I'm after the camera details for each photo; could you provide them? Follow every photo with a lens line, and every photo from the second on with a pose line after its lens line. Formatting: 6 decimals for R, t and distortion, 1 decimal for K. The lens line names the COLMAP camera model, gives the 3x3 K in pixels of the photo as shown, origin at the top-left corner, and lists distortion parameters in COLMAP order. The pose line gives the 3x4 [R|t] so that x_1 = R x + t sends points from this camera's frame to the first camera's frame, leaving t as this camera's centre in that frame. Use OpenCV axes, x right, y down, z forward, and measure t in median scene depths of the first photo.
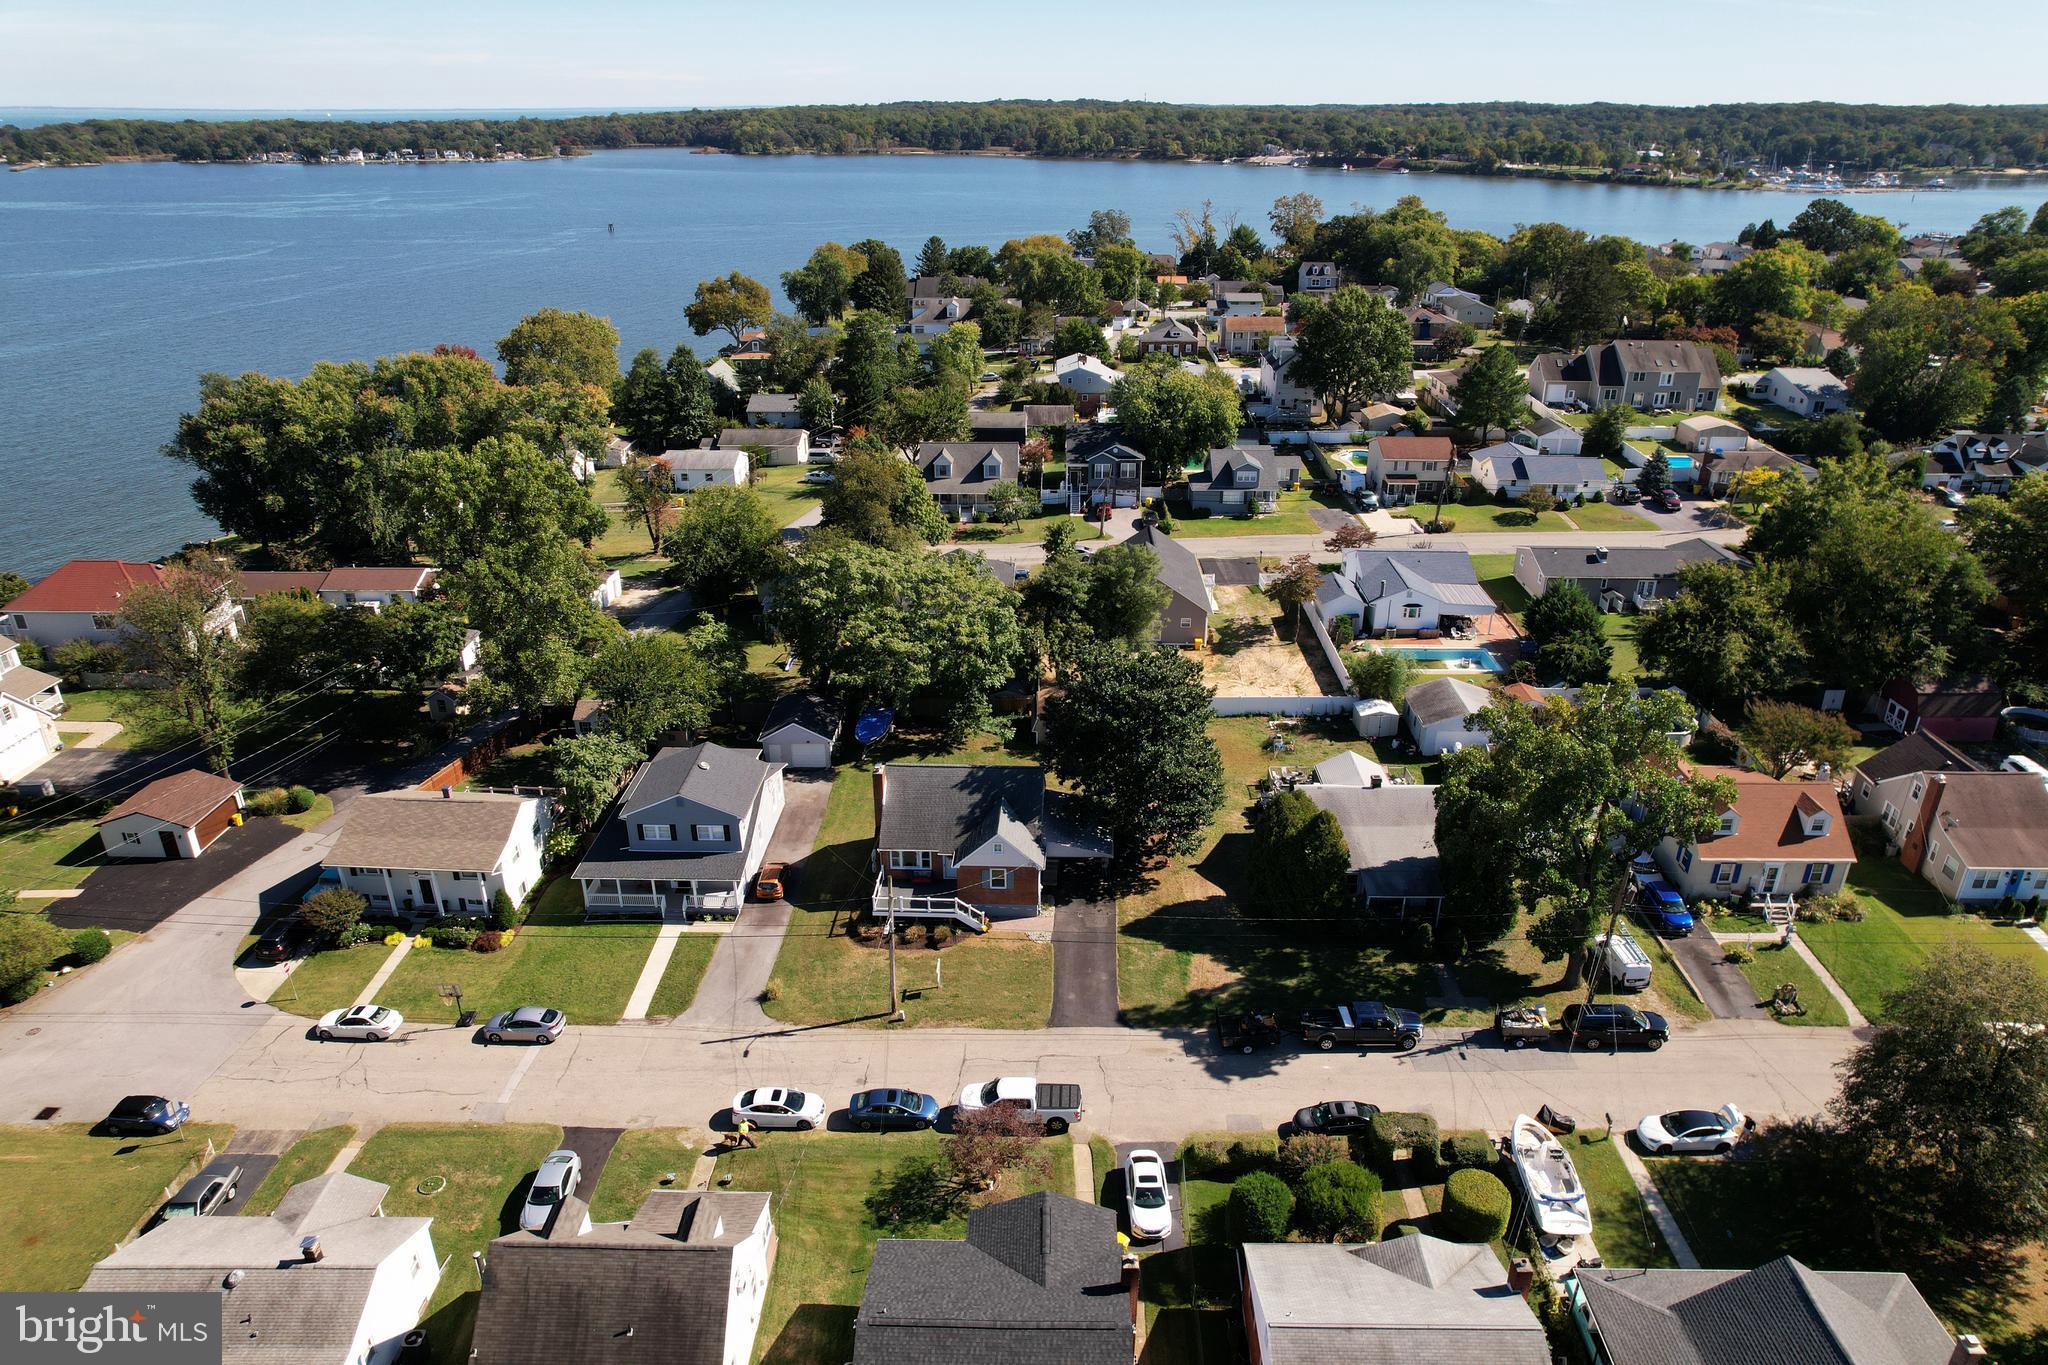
lens RADIAL K [[1289.6, 0, 1024.0], [0, 1289.6, 682.5], [0, 0, 1]] dist [-0.034819, 0.001341]
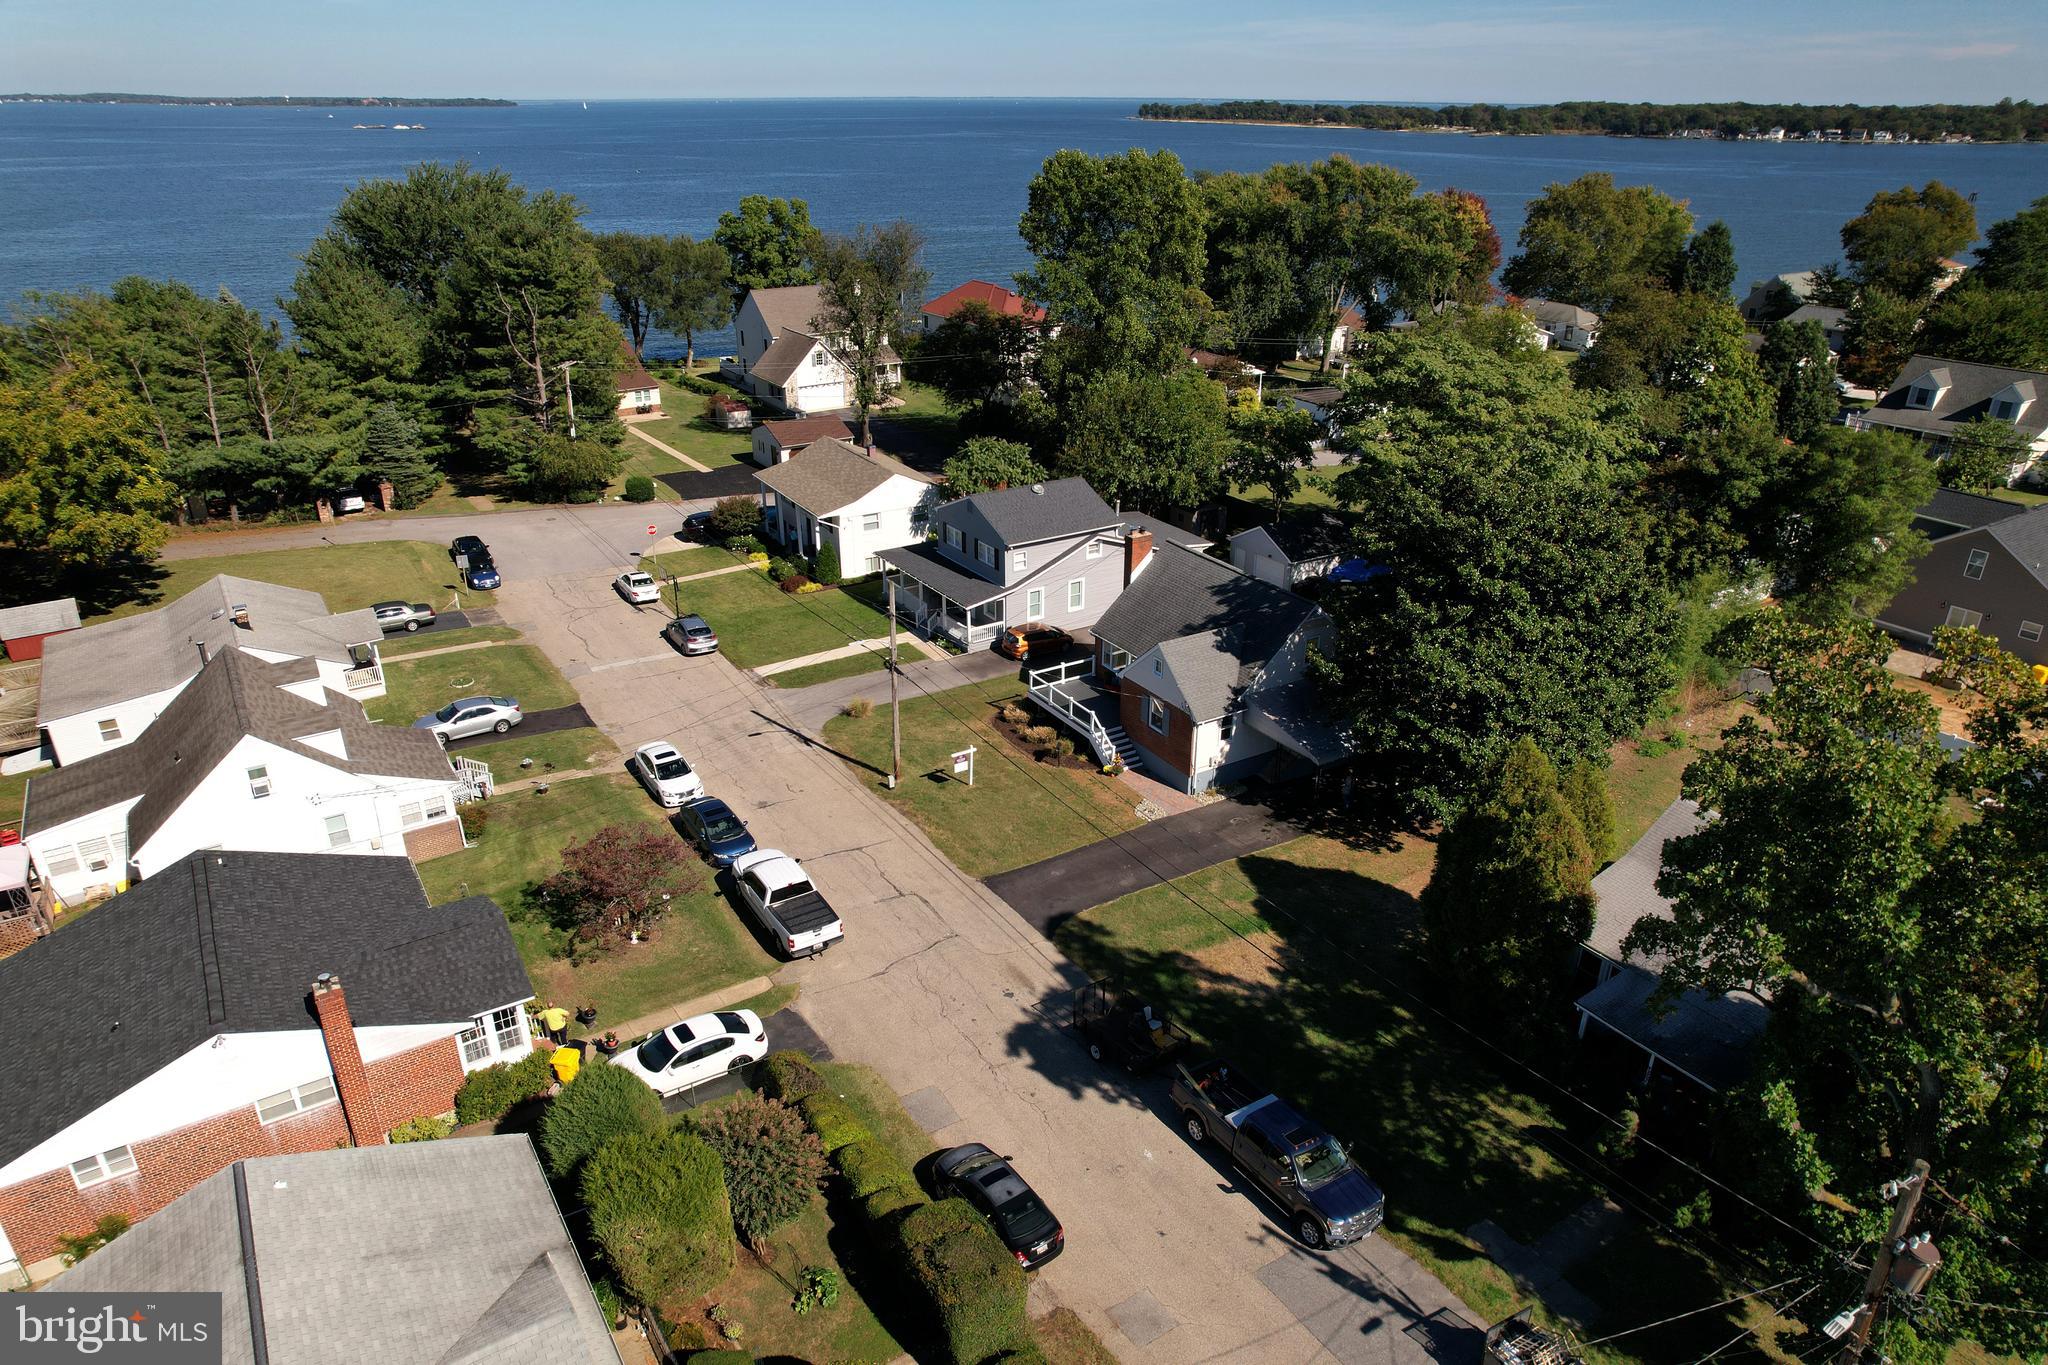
lens RADIAL K [[1289.6, 0, 1024.0], [0, 1289.6, 682.5], [0, 0, 1]] dist [-0.034819, 0.001341]
pose [[0.565372, 0.344050, -0.749656, 0.435559], [-0.338425, 0.925590, 0.169562, 0.042763], [0.752212, 0.157837, 0.639738, 0.489925]]
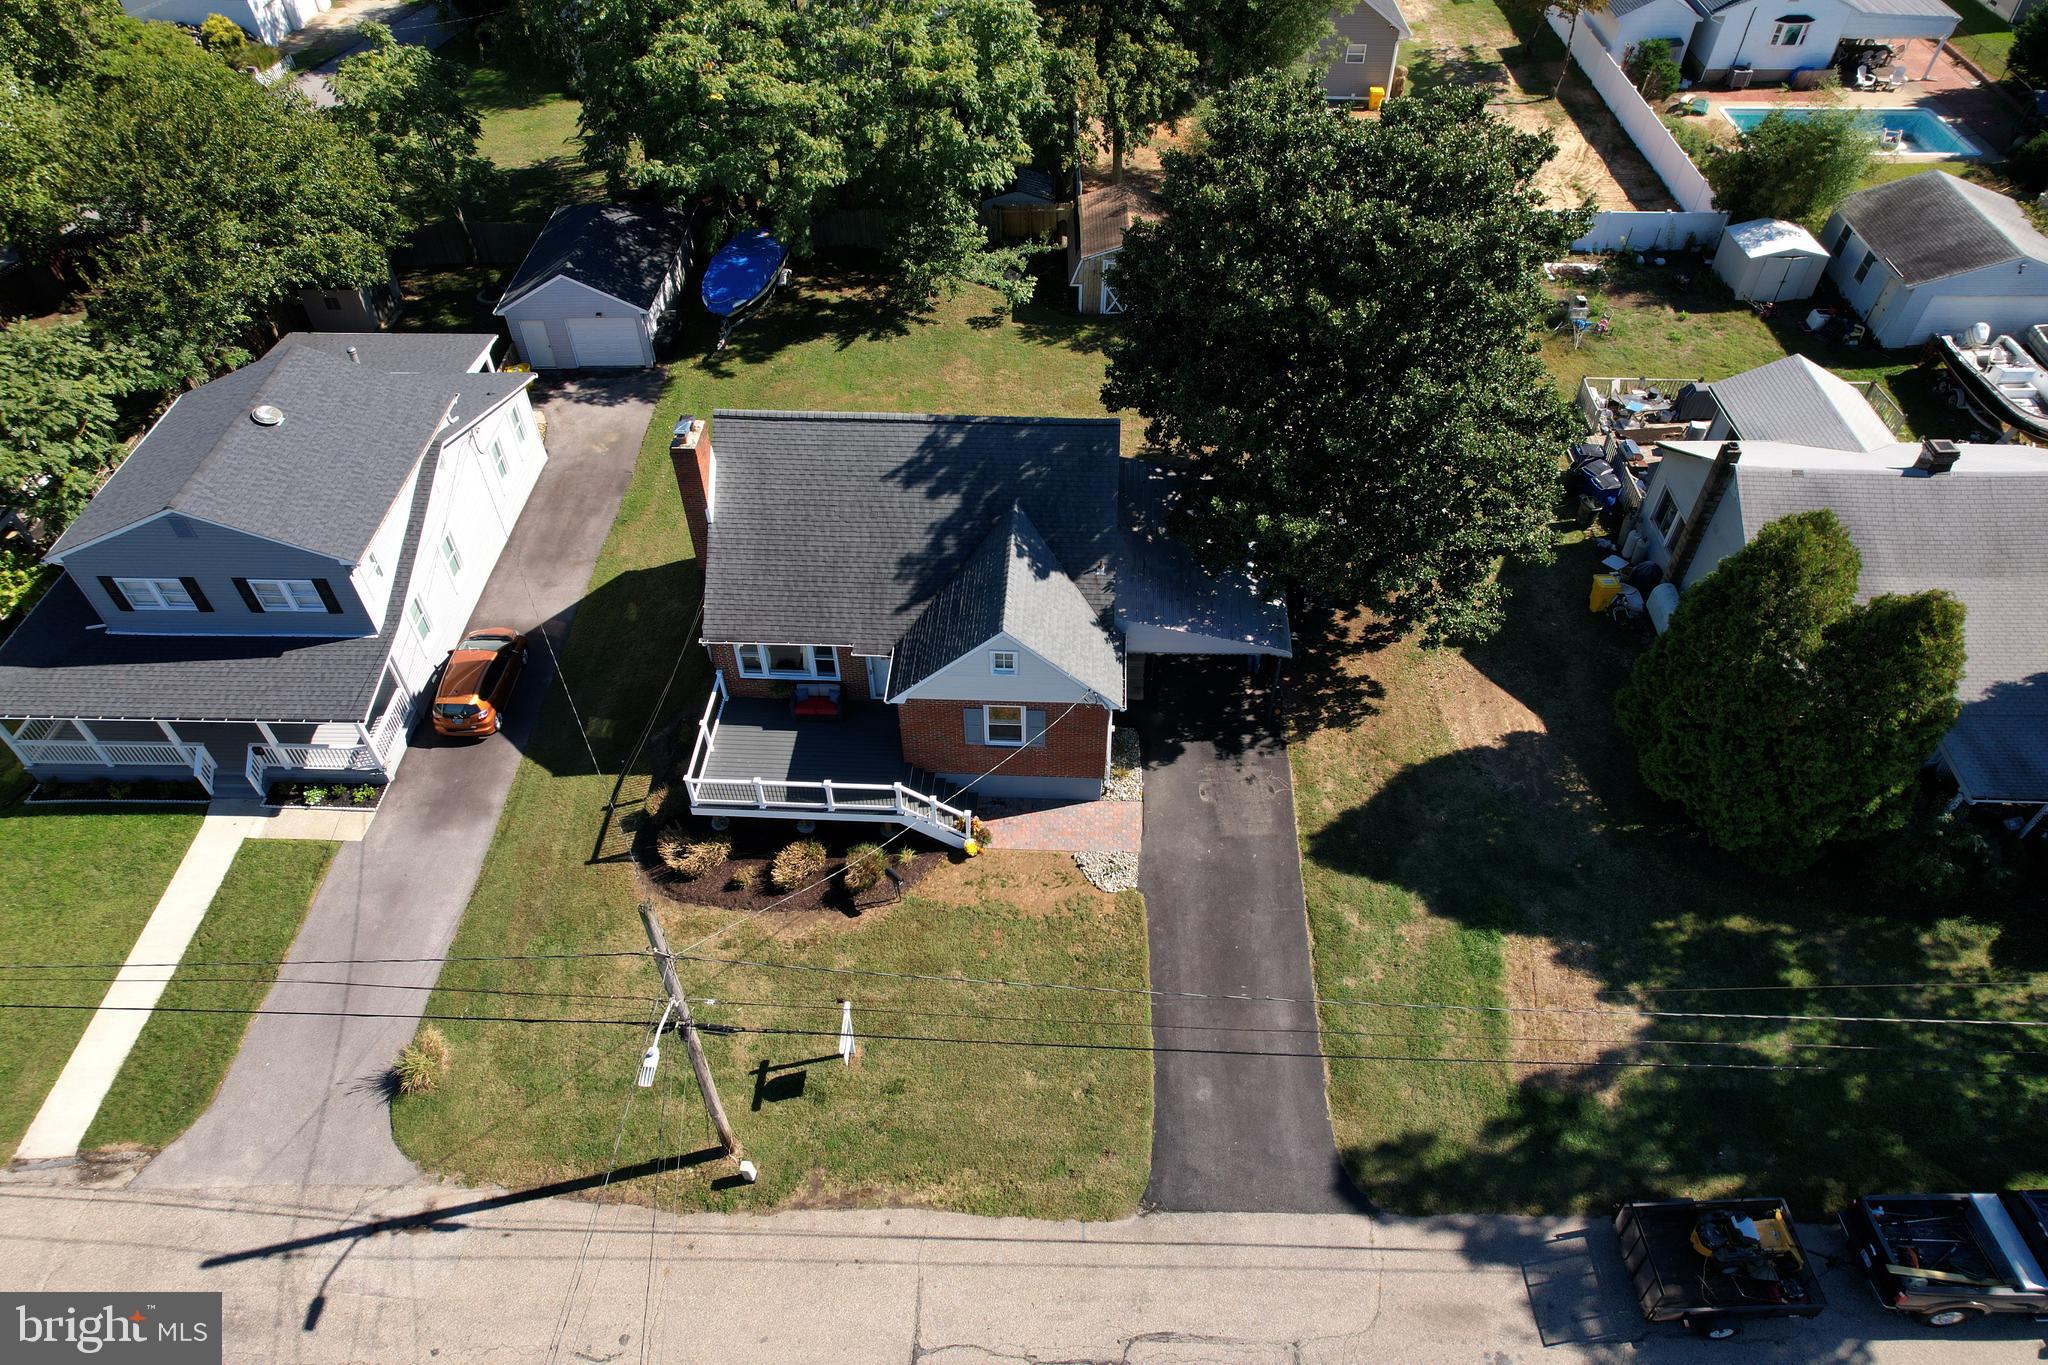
lens RADIAL K [[1297.8, 0, 1030.5], [0, 1297.8, 690.6], [0, 0, 1]] dist [-0.076325, 0.070736]
pose [[0.999991, -0.001100, 0.004059, -0.013582], [-0.000535, 0.924131, 0.382076, -0.007672], [-0.004171, -0.382075, 0.924122, 0.621031]]
